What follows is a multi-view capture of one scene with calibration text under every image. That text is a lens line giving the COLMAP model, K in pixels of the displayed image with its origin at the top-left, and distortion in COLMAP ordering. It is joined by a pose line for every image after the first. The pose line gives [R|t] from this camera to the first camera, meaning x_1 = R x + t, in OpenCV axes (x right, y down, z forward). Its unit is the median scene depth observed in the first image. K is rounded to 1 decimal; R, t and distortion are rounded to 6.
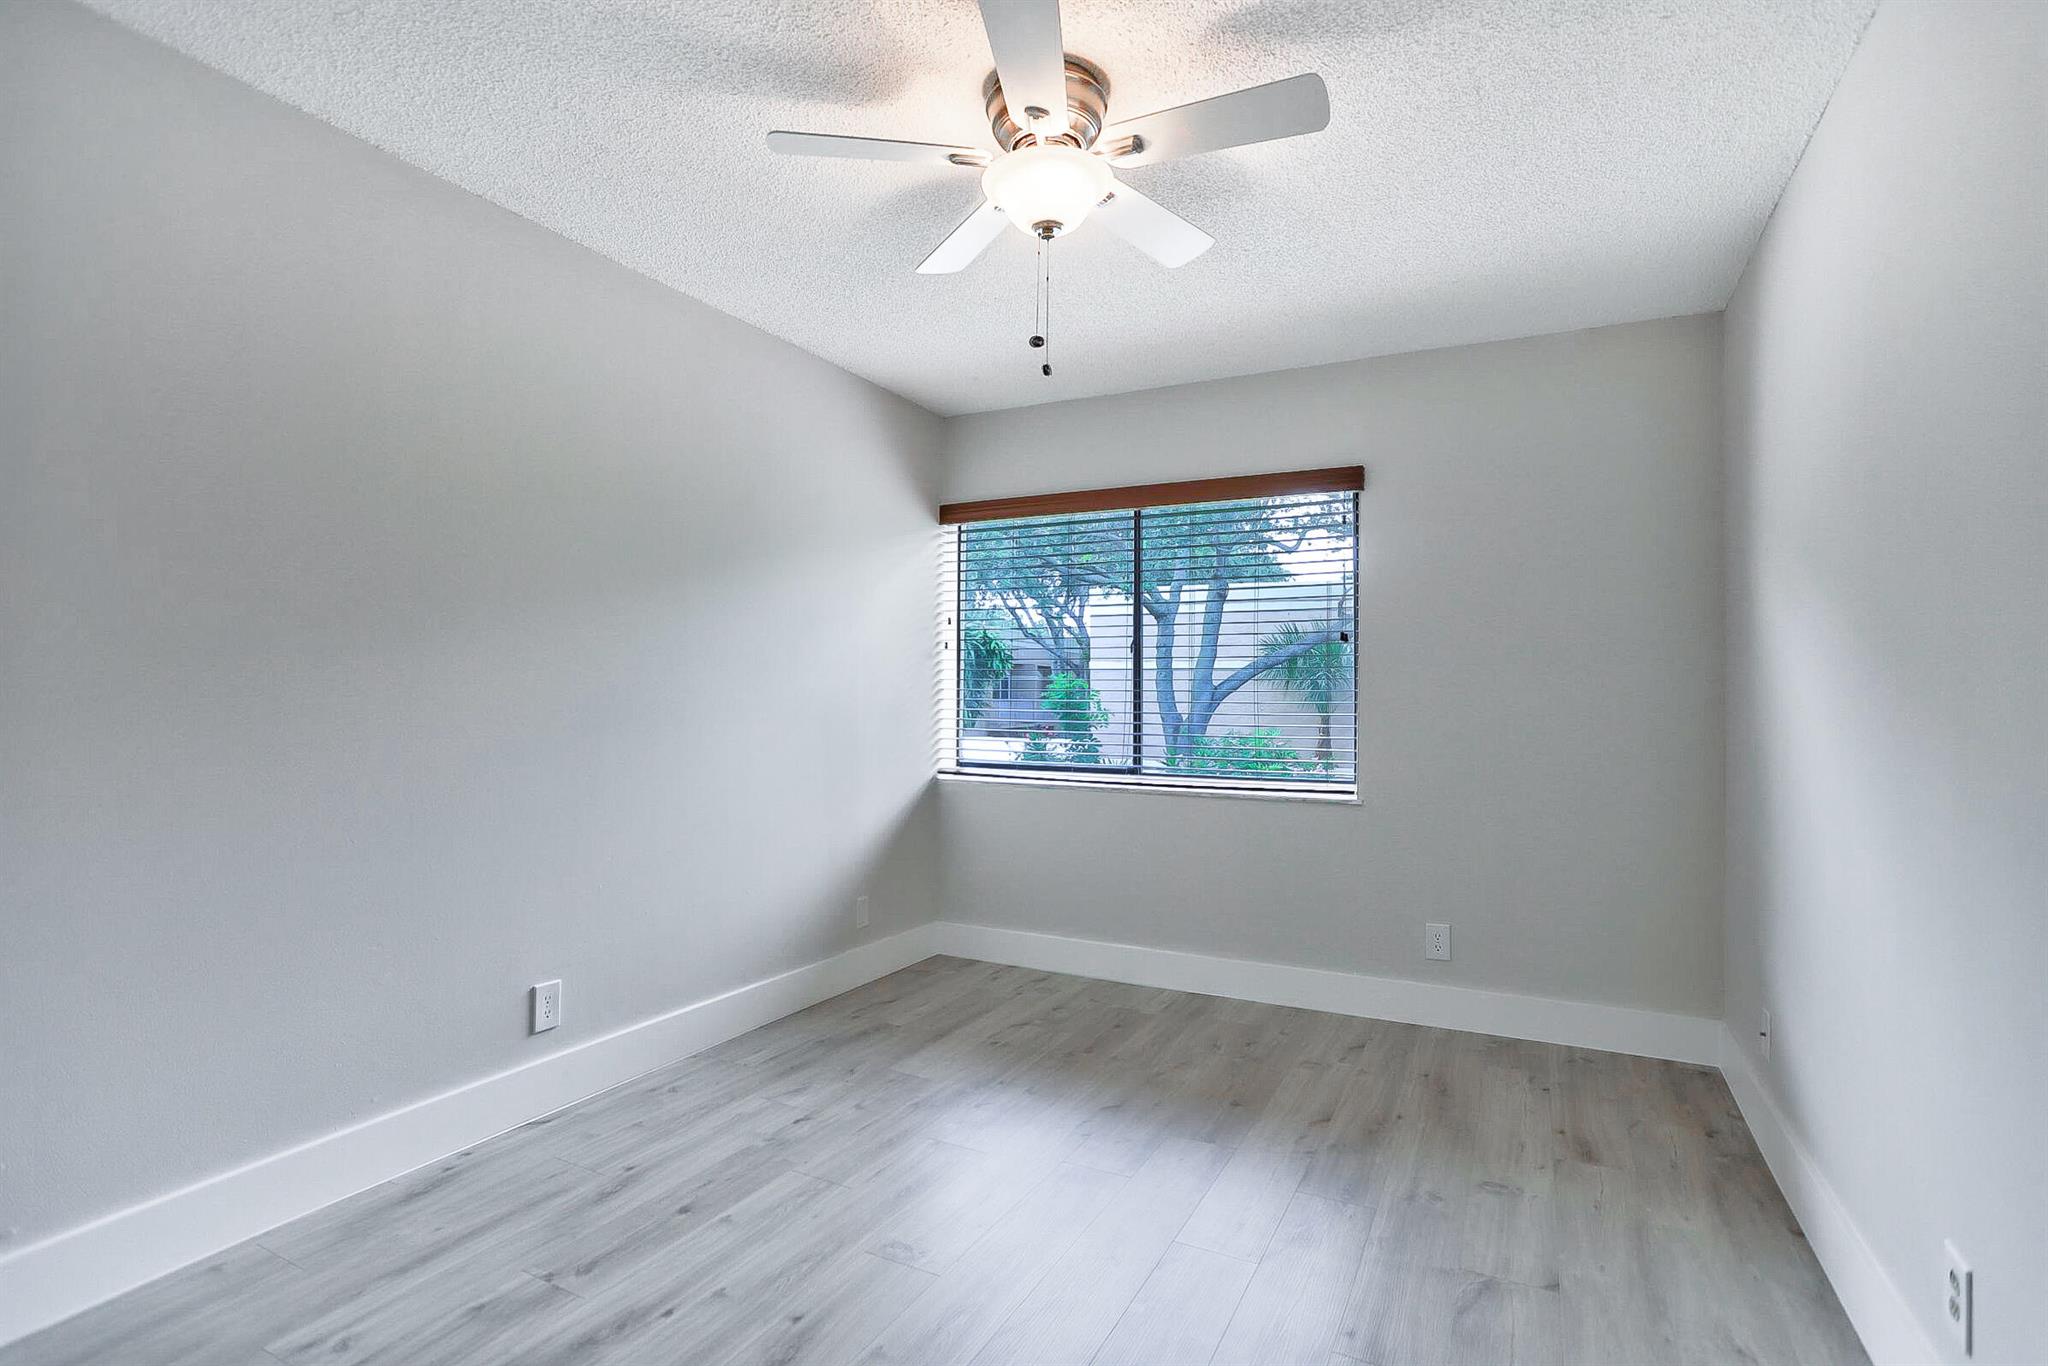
lens RADIAL K [[981.4, 0, 1028.5], [0, 981.4, 677.9], [0, 0, 1]] dist [-0.047289, 0.022075]
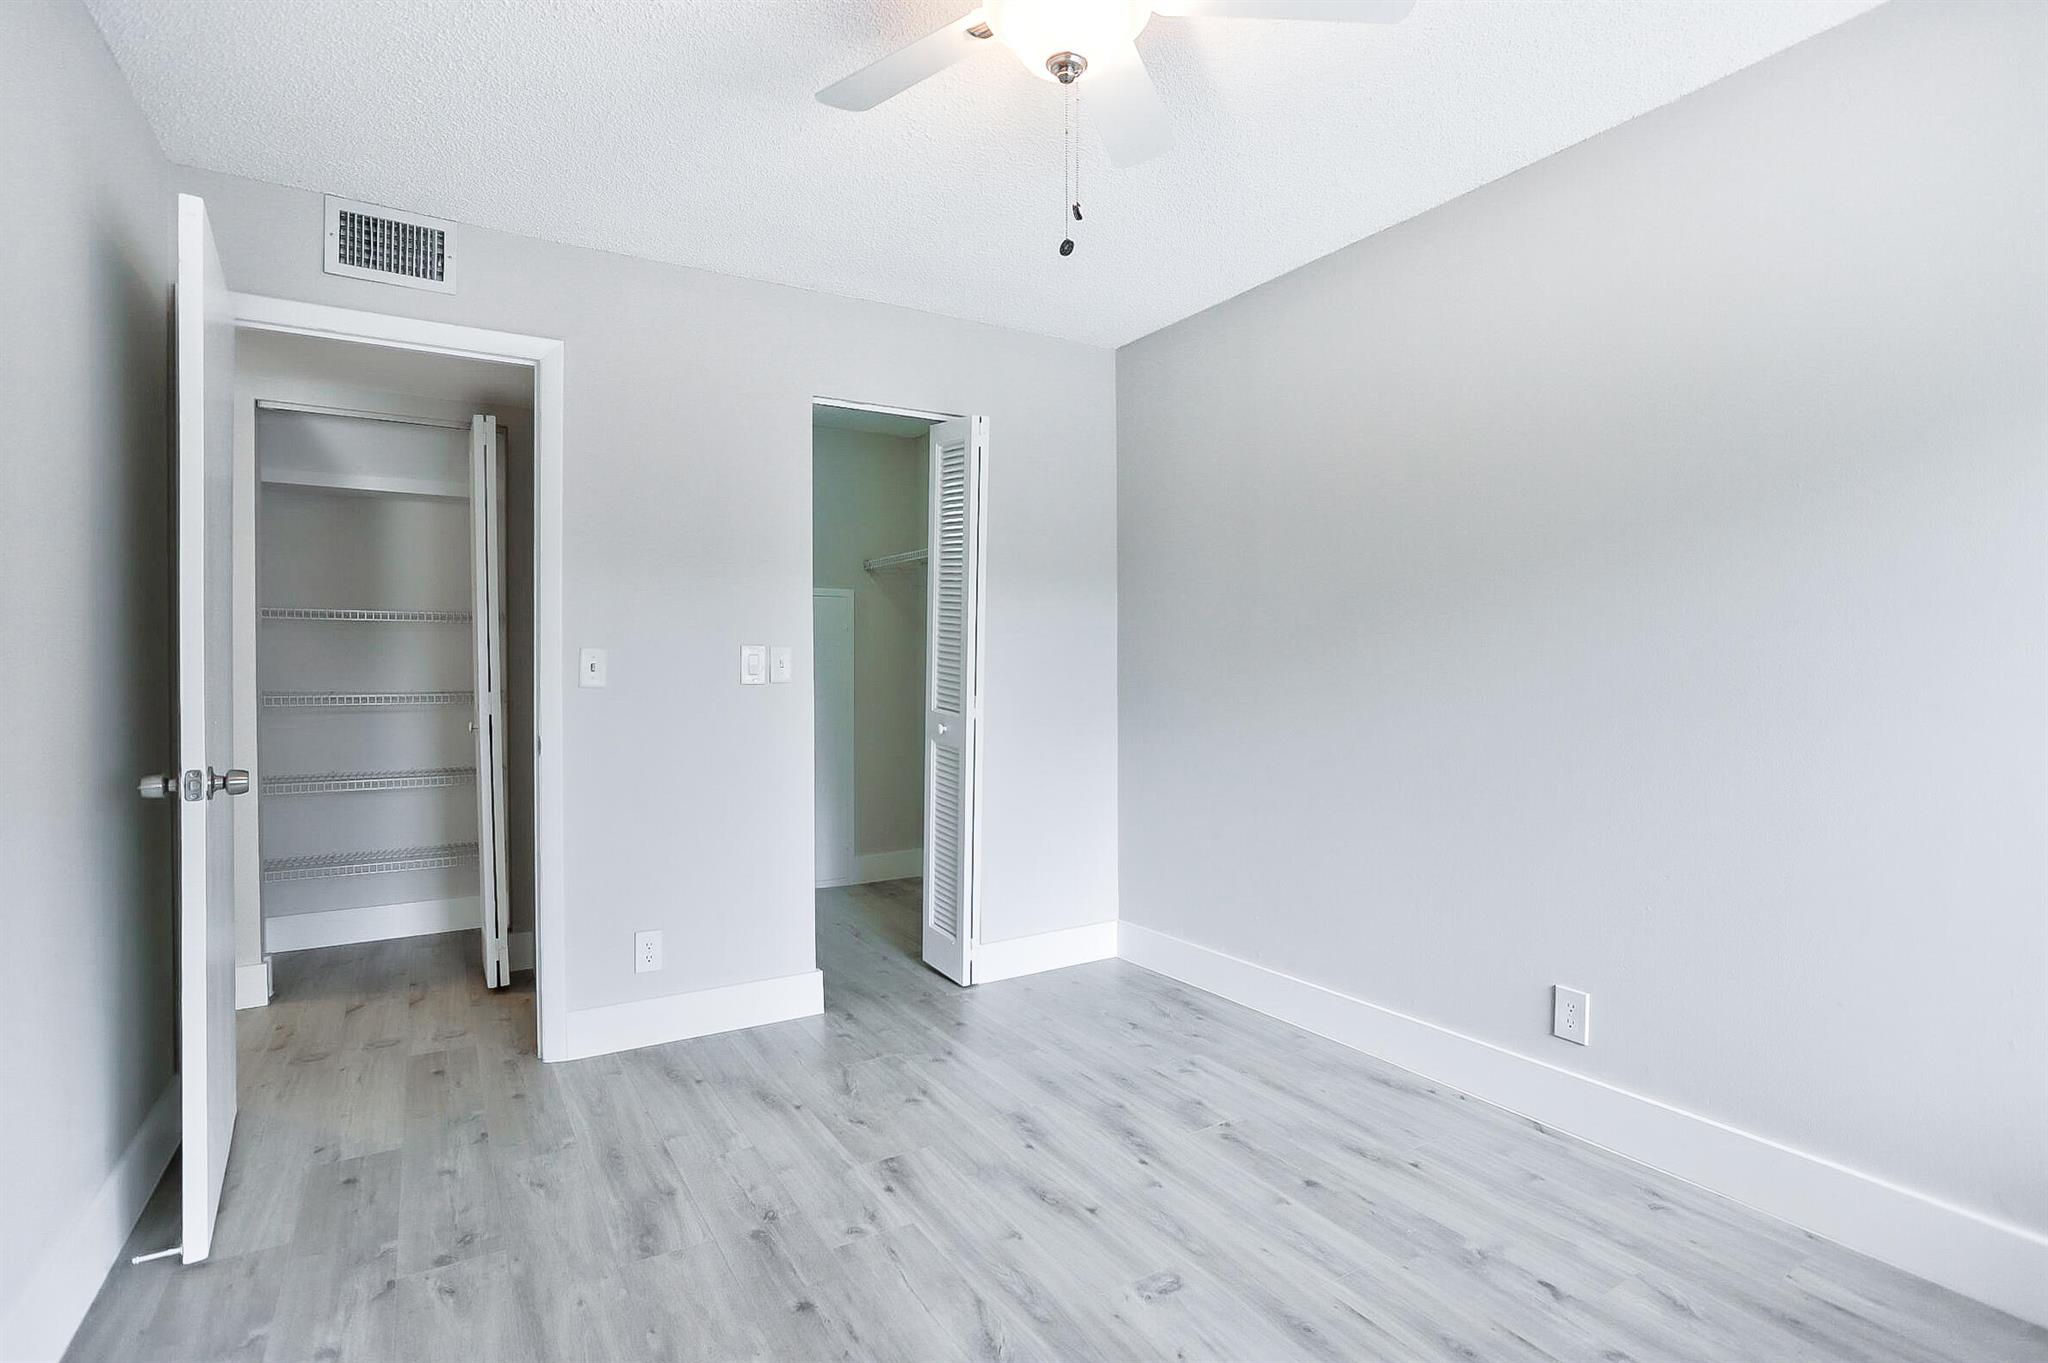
lens RADIAL K [[981.4, 0, 1028.3], [0, 981.4, 679.3], [0, 0, 1]] dist [-0.047289, 0.022075]
pose [[-0.502501, 0.010554, -0.864512, 0.621696], [0.016694, 0.999858, 0.002503, 0.015325], [0.864415, -0.013174, -0.502606, 1.183861]]
